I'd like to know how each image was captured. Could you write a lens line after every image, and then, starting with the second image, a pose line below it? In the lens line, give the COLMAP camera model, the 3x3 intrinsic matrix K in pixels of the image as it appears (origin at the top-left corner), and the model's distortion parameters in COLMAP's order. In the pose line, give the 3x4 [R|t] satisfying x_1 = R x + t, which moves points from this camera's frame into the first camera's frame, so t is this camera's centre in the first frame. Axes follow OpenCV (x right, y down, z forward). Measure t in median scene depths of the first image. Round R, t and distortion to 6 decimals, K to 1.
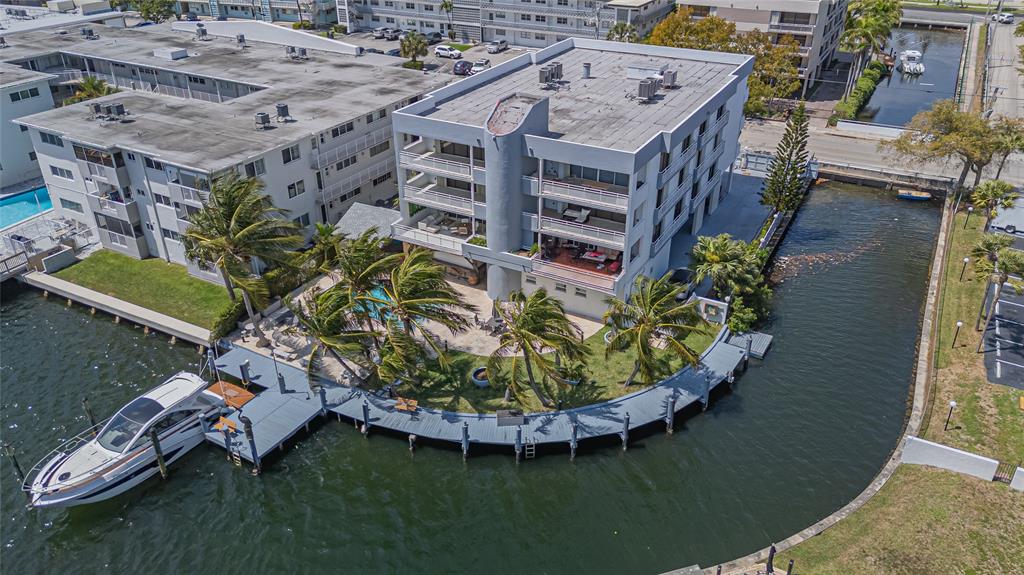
lens RADIAL K [[757.7, 0, 514.1], [0, 757.7, 294.2], [0, 0, 1]] dist [0.021436, -0.010781]
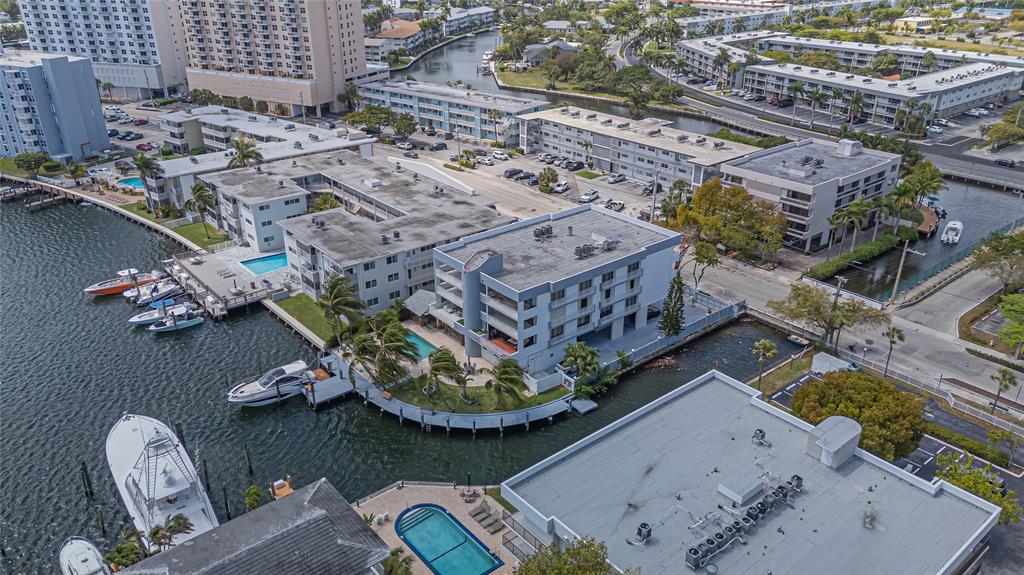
lens RADIAL K [[757.7, 0, 513.0], [0, 757.7, 284.3], [0, 0, 1]] dist [0.021436, -0.010781]
pose [[0.928047, 0.153023, -0.339577, 0.633376], [-0.180904, 0.982135, -0.051822, -0.081870], [0.325580, 0.109524, 0.939150, -0.660232]]
